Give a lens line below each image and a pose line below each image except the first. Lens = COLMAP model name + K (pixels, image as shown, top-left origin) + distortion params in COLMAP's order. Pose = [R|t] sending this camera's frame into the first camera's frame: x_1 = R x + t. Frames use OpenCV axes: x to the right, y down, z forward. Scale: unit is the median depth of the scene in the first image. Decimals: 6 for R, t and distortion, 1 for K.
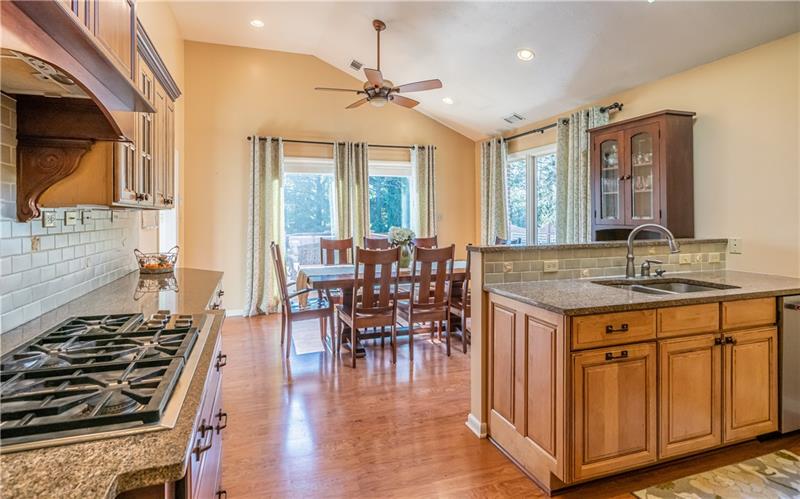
lens RADIAL K [[421.1, 0, 398.0], [0, 421.1, 216.6], [0, 0, 1]] dist [-0.001912, -0.000226]
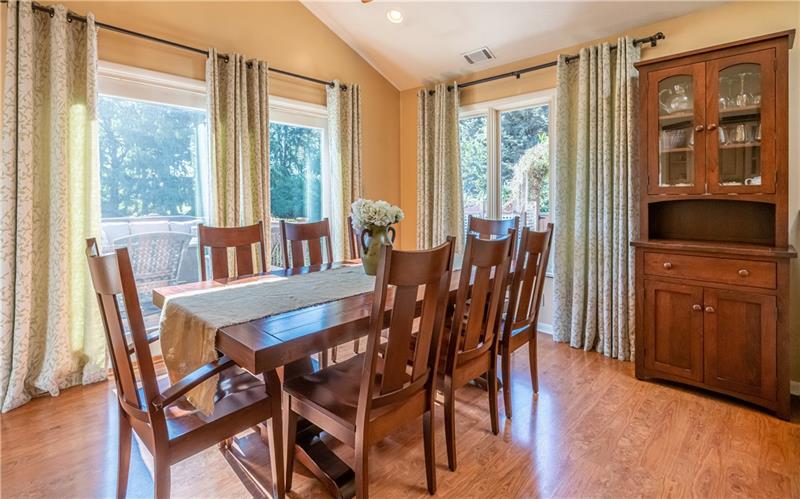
lens RADIAL K [[386.9, 0, 397.0], [0, 386.9, 197.2], [0, 0, 1]] dist [0.001086, -0.000153]
pose [[0.897648, -0.000945, 0.440712, -0.157448], [0.002623, 0.999991, -0.003198, 0.018576], [-0.440705, 0.004027, 0.897643, 0.443232]]
